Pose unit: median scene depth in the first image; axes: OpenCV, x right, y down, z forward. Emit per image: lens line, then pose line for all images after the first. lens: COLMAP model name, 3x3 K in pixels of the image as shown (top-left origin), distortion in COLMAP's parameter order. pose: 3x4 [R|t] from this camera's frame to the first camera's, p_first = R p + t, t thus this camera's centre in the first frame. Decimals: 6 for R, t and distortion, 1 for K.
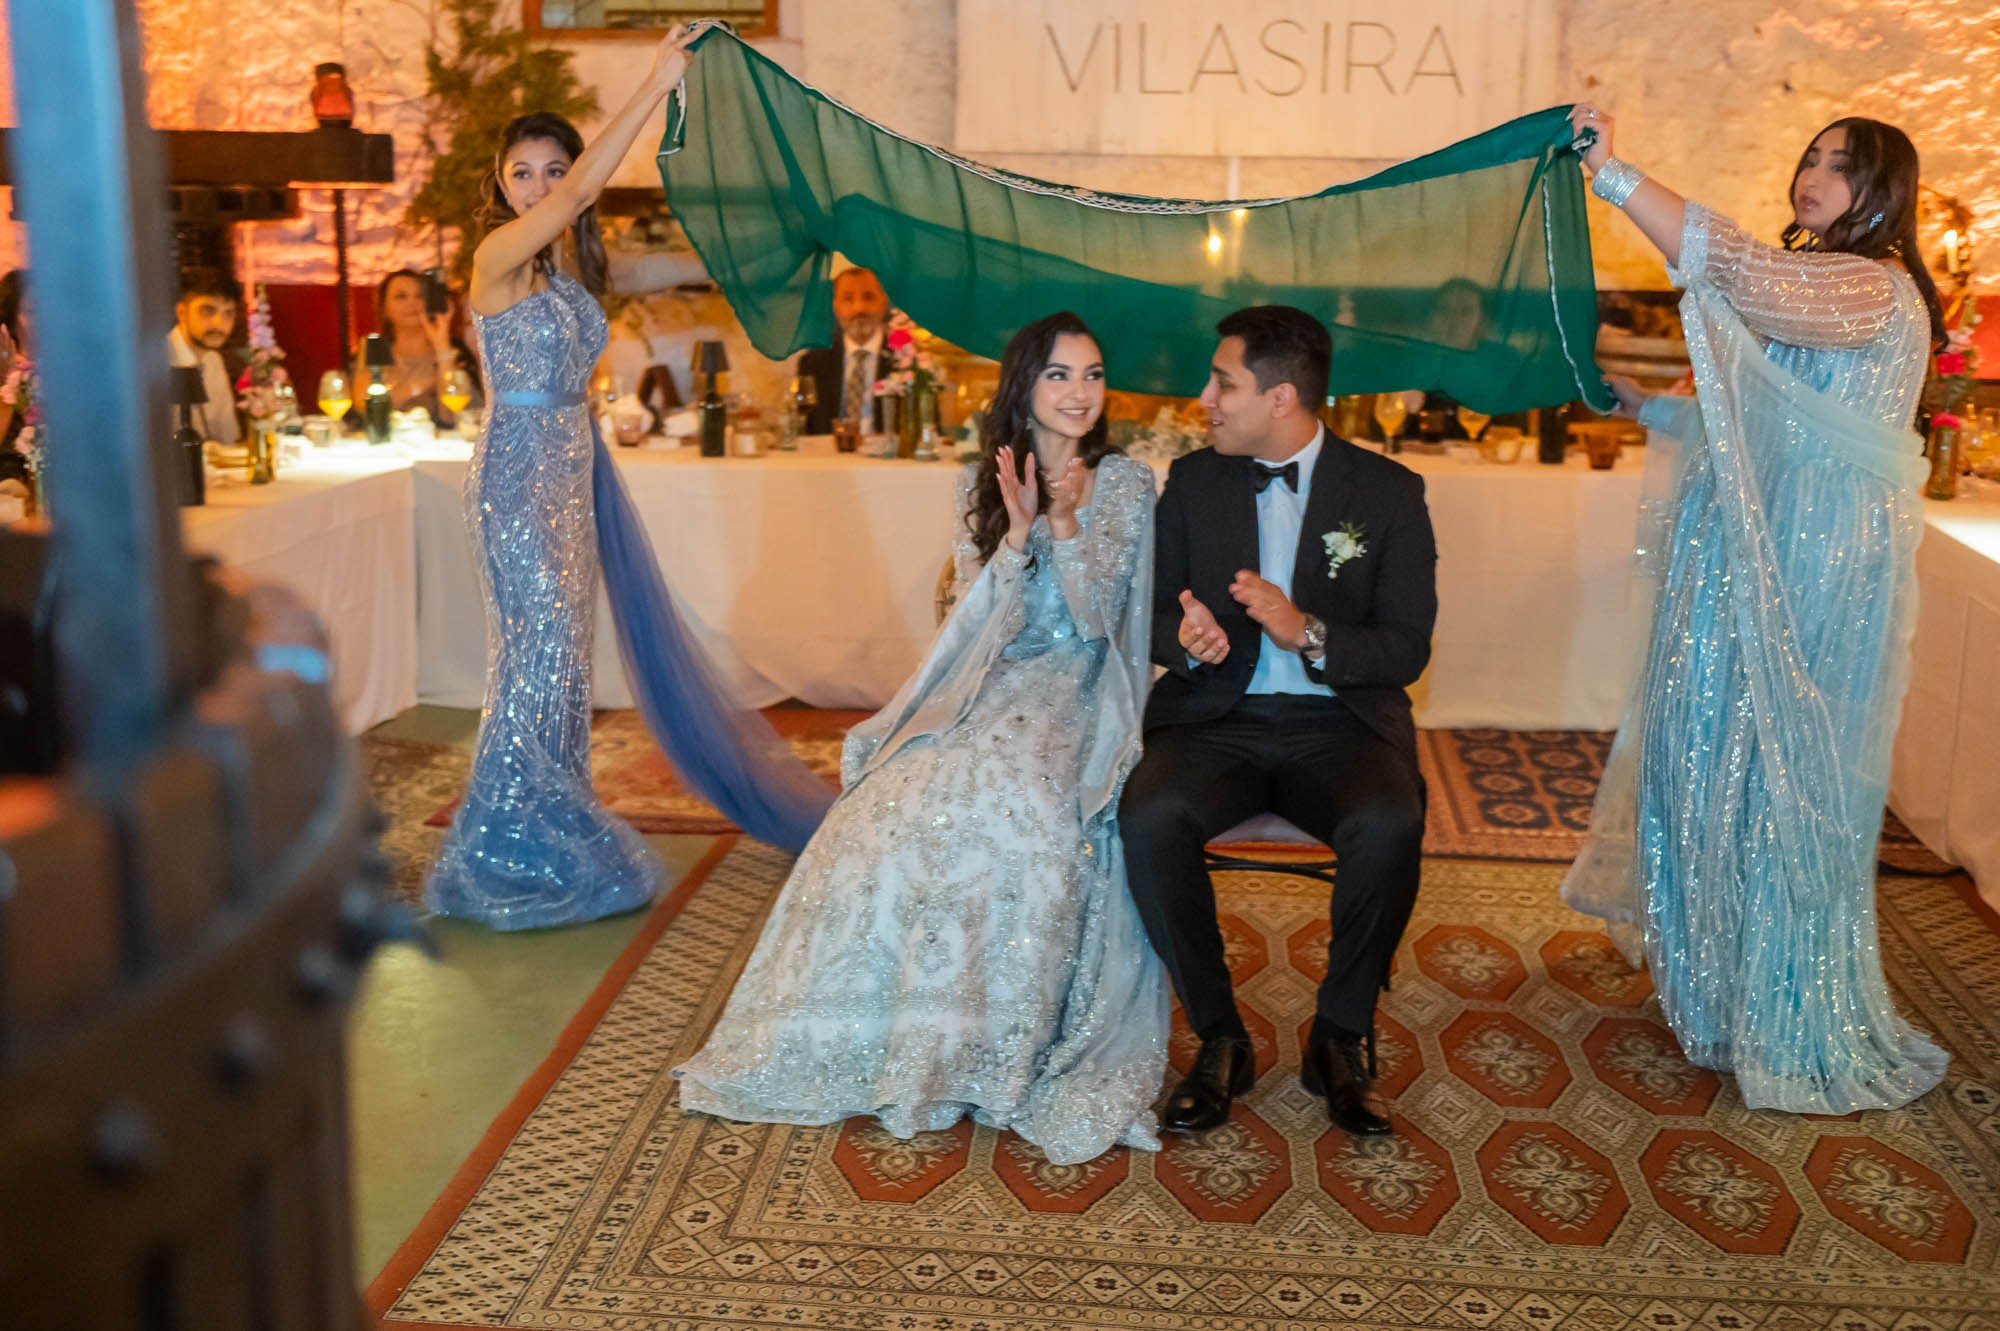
lens RADIAL K [[2200.5, 0, 943.8], [0, 2200.5, 675.9], [0, 0, 1]] dist [-0.007589, -0.015117]
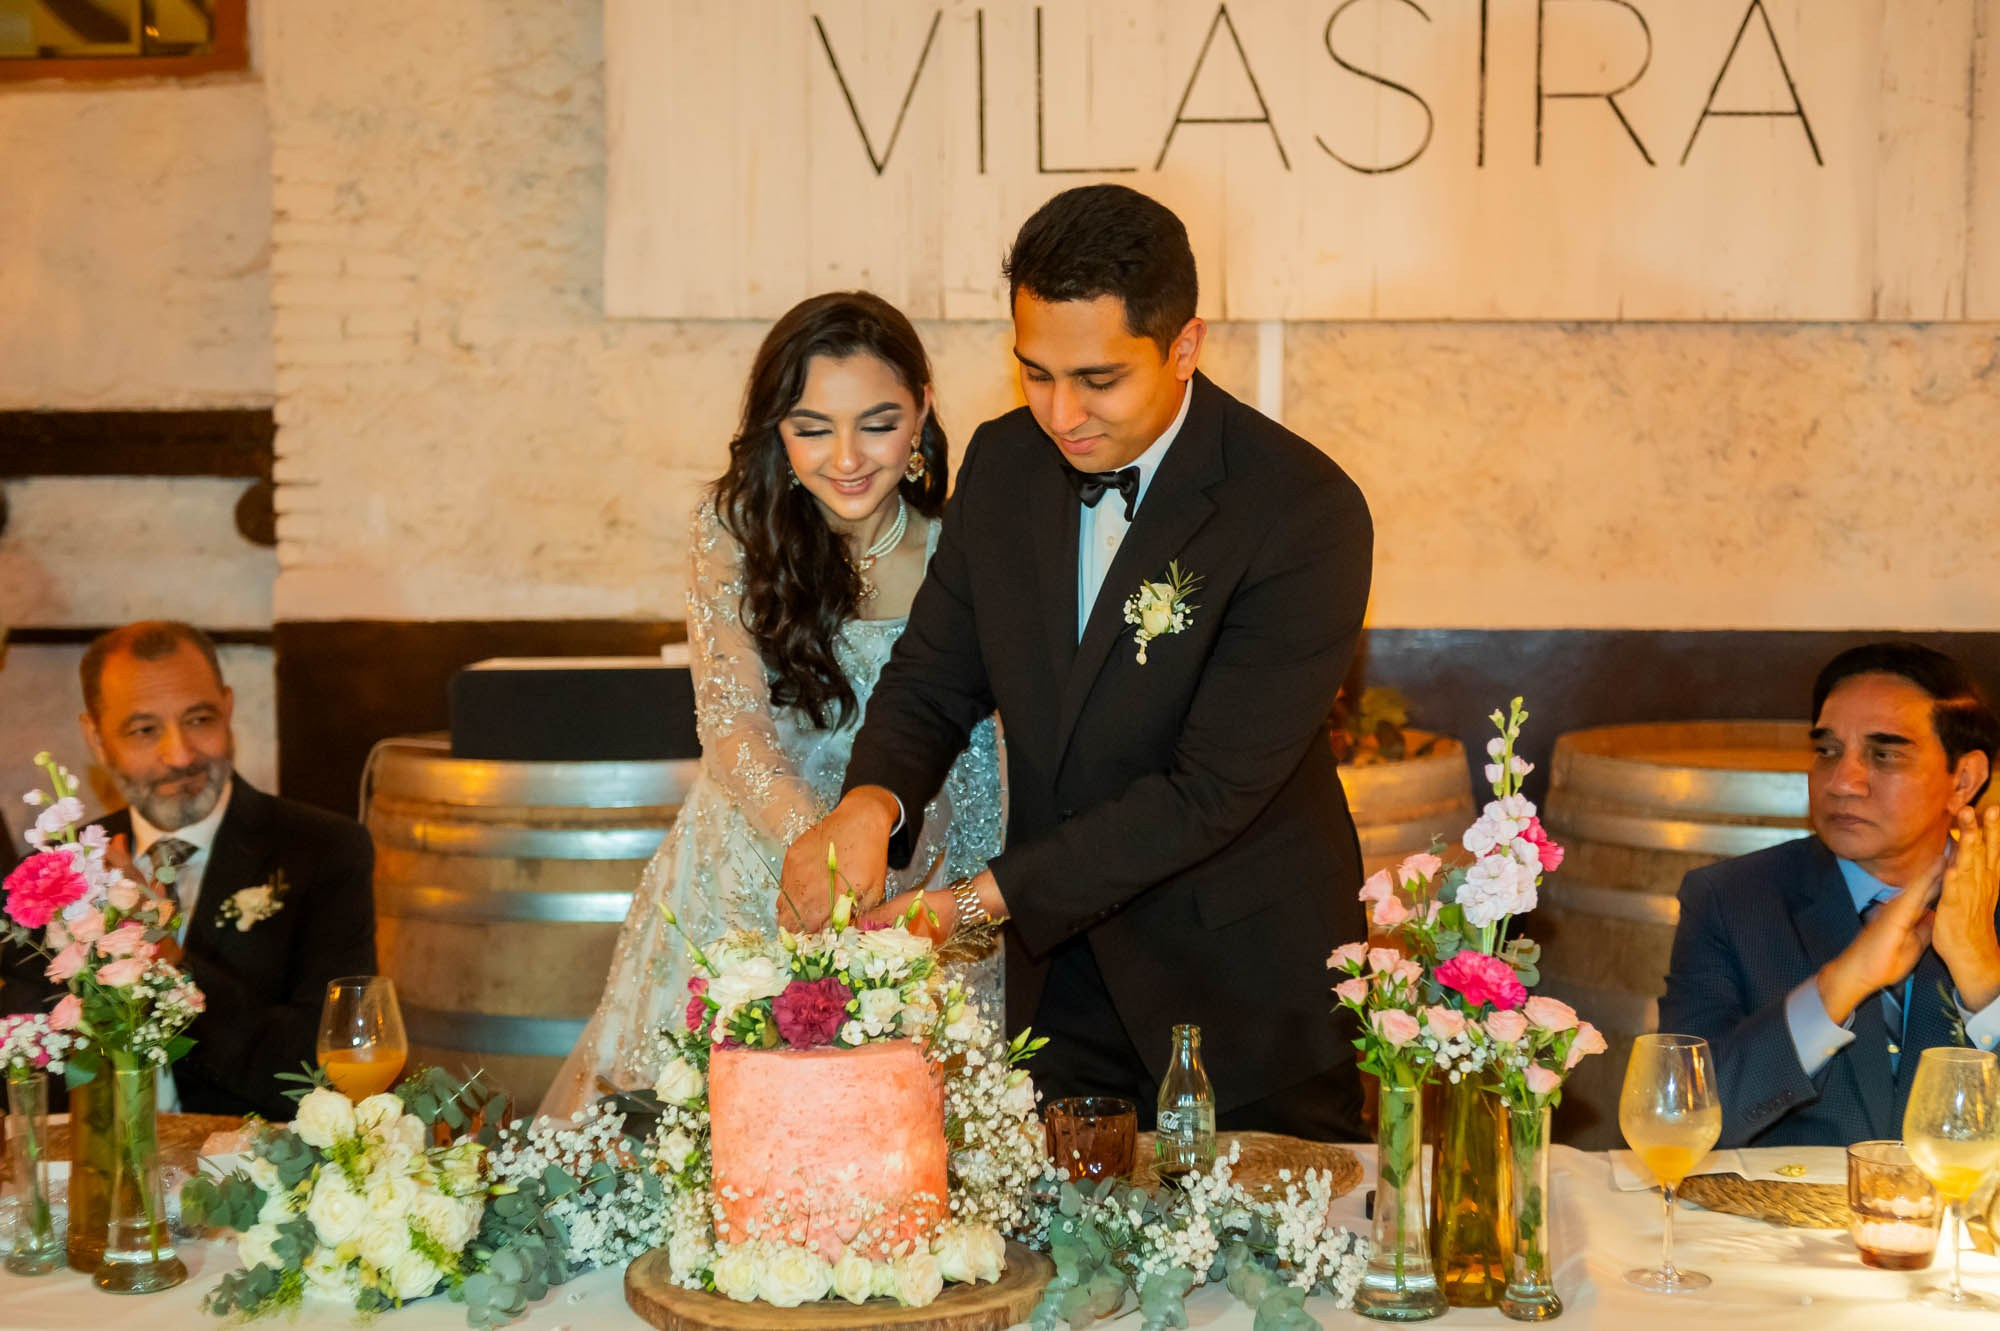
lens RADIAL K [[3162.0, 0, 1000.0], [0, 3162.0, 665.5], [0, 0, 1]] dist [0.019293, 0.002446]
pose [[0.999807, -0.009764, -0.017023, 0.093387], [0.007365, 0.990722, -0.135703, -0.095107], [0.018190, 0.135552, 0.990603, 0.433135]]
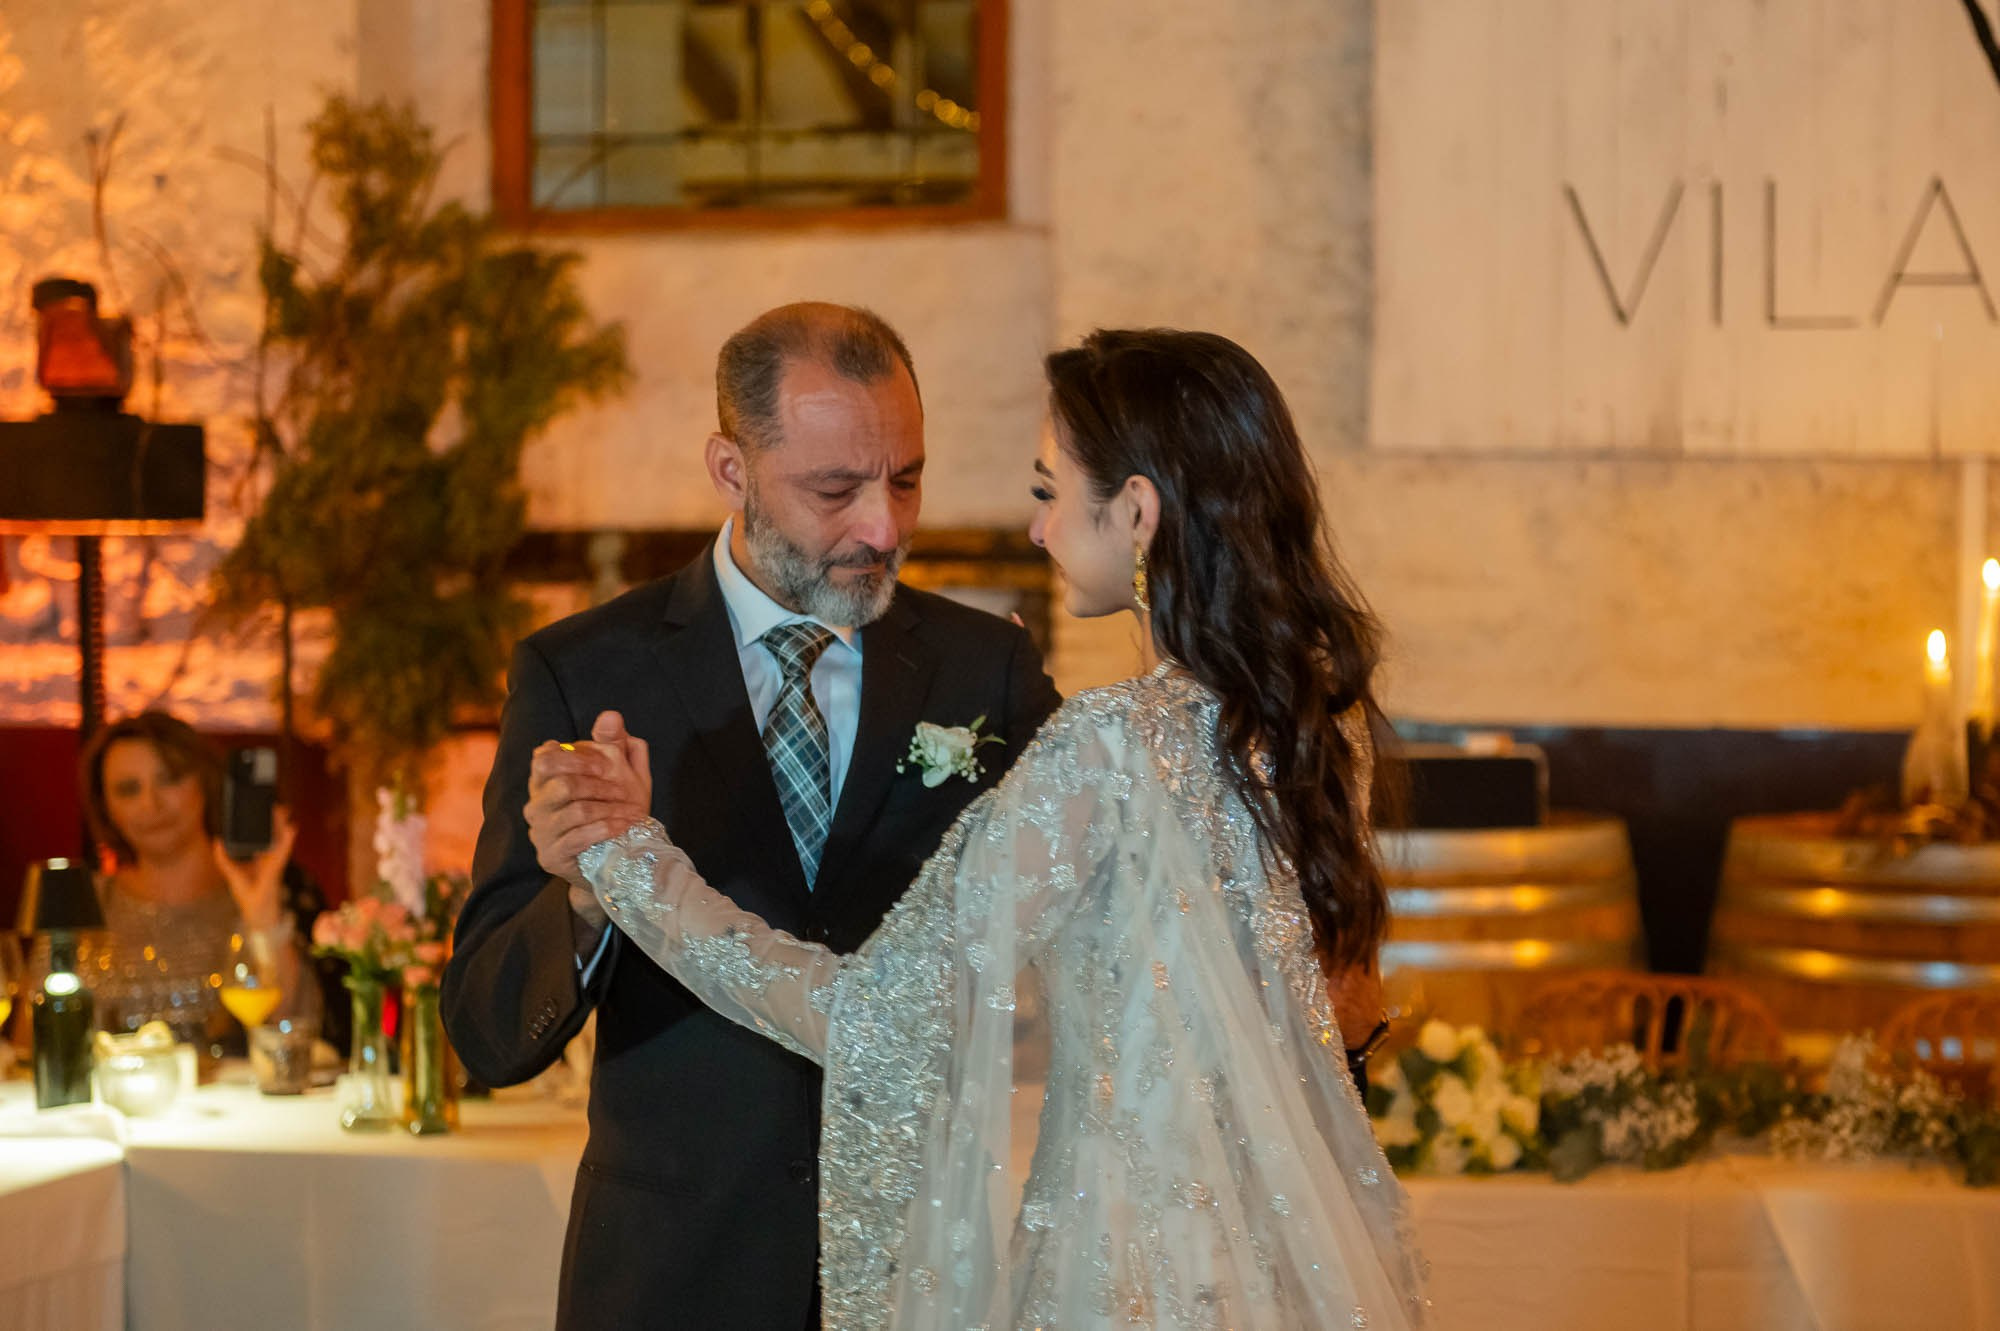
lens RADIAL K [[4189.3, 0, 992.3], [0, 4189.3, 627.9], [0, 0, 1]] dist [0.043190, -0.098268]
pose [[0.995947, -0.003595, -0.089868, 0.005848], [-0.013246, 0.982443, -0.186092, -0.036107], [0.088960, 0.186528, 0.978414, 0.134204]]
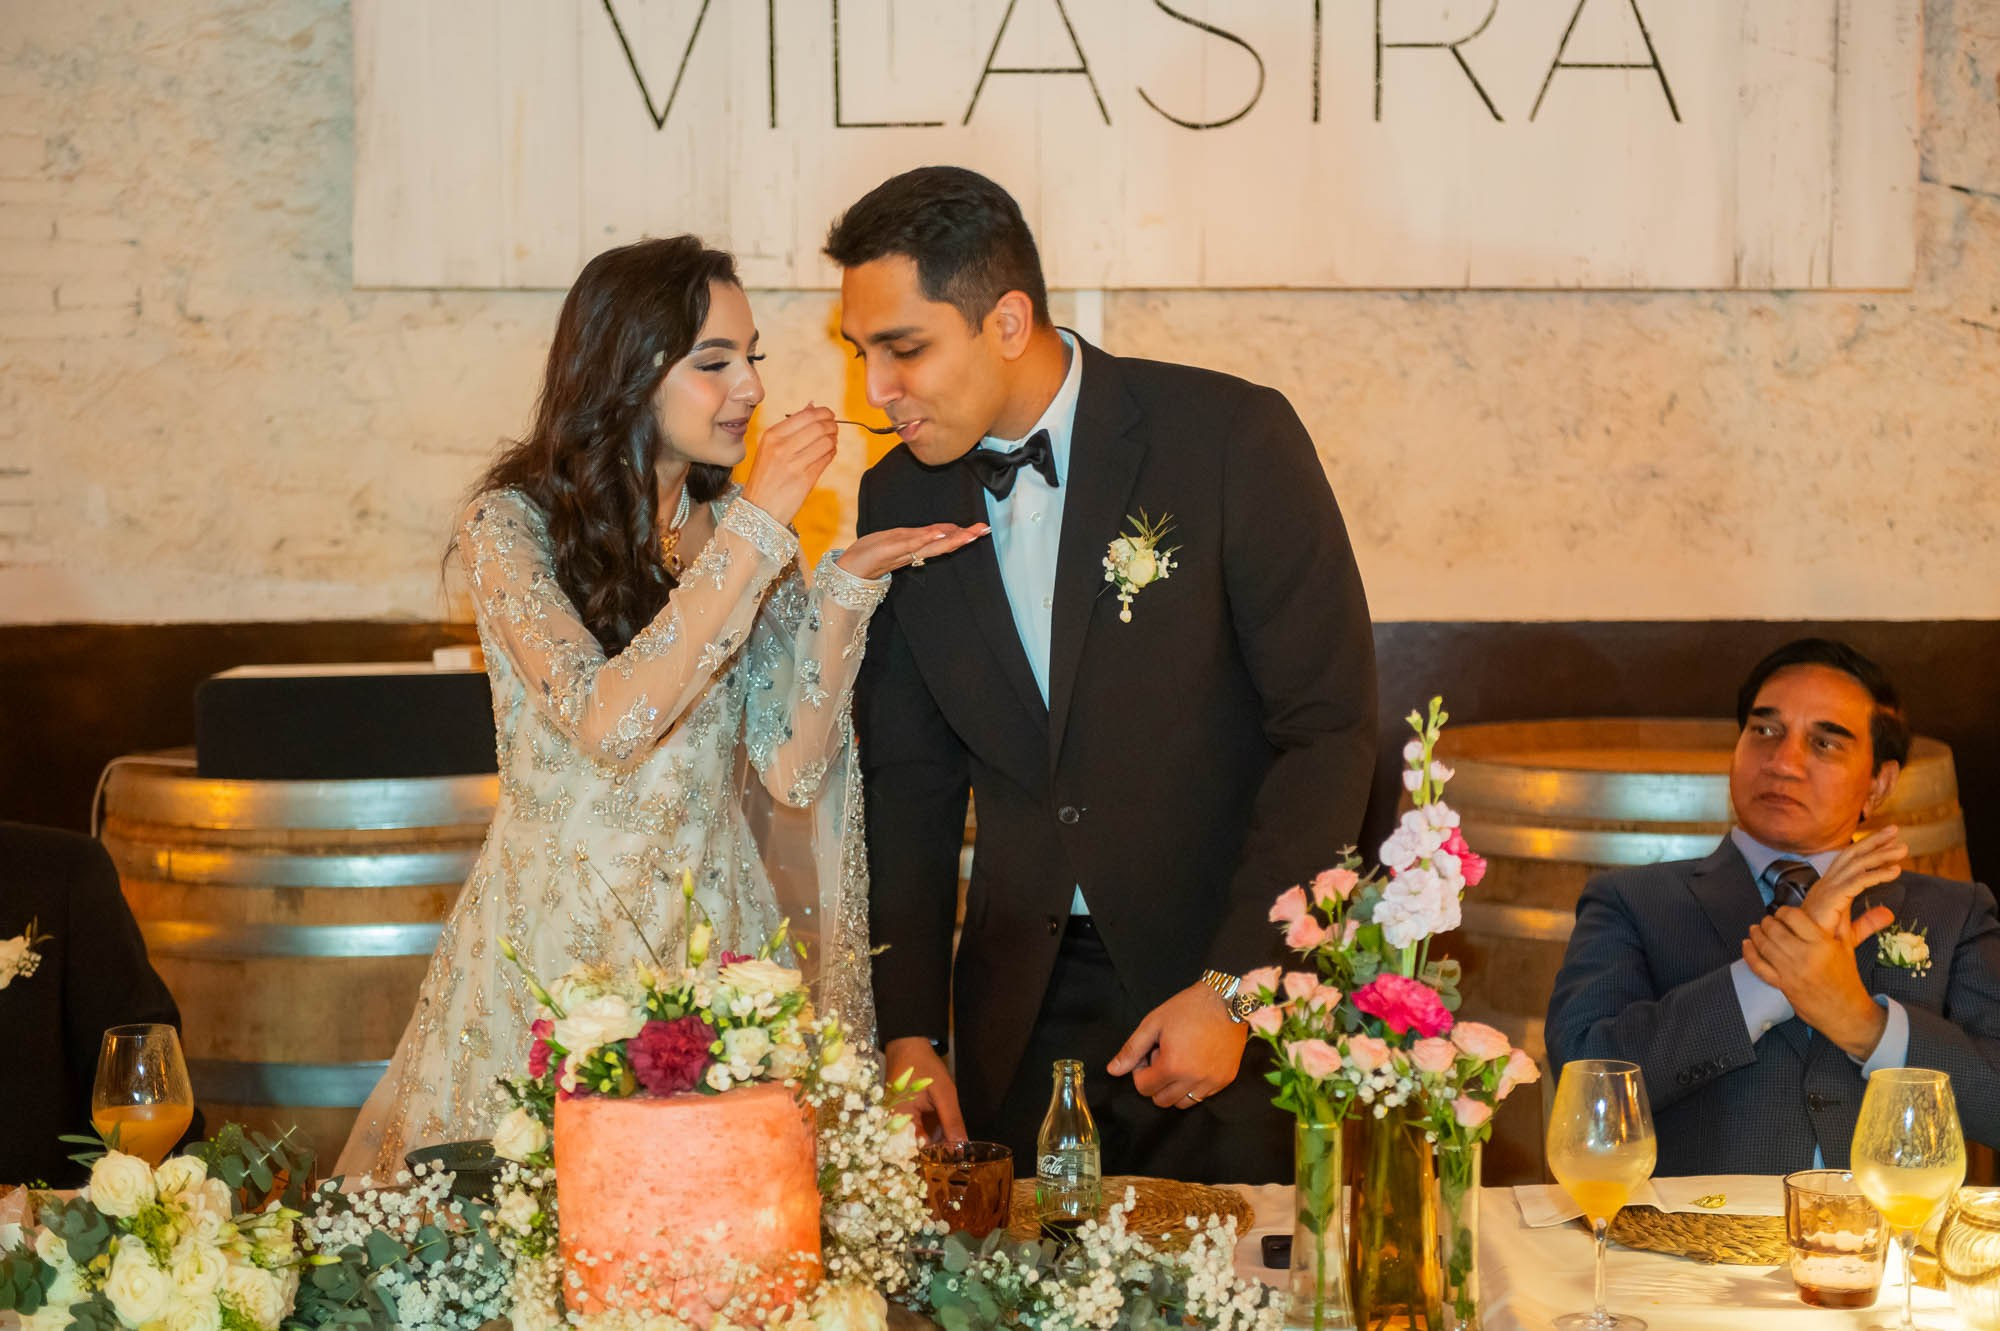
lens RADIAL K [[3438.1, 0, 1000.0], [0, 3438.1, 665.5], [0, 0, 1]] dist [0.003923, 0.017292]
pose [[0.997506, -0.020332, 0.067595, 0.077574], [0.029255, 0.990583, -0.133749, -0.096322], [-0.064239, 0.135393, 0.988707, 0.437435]]
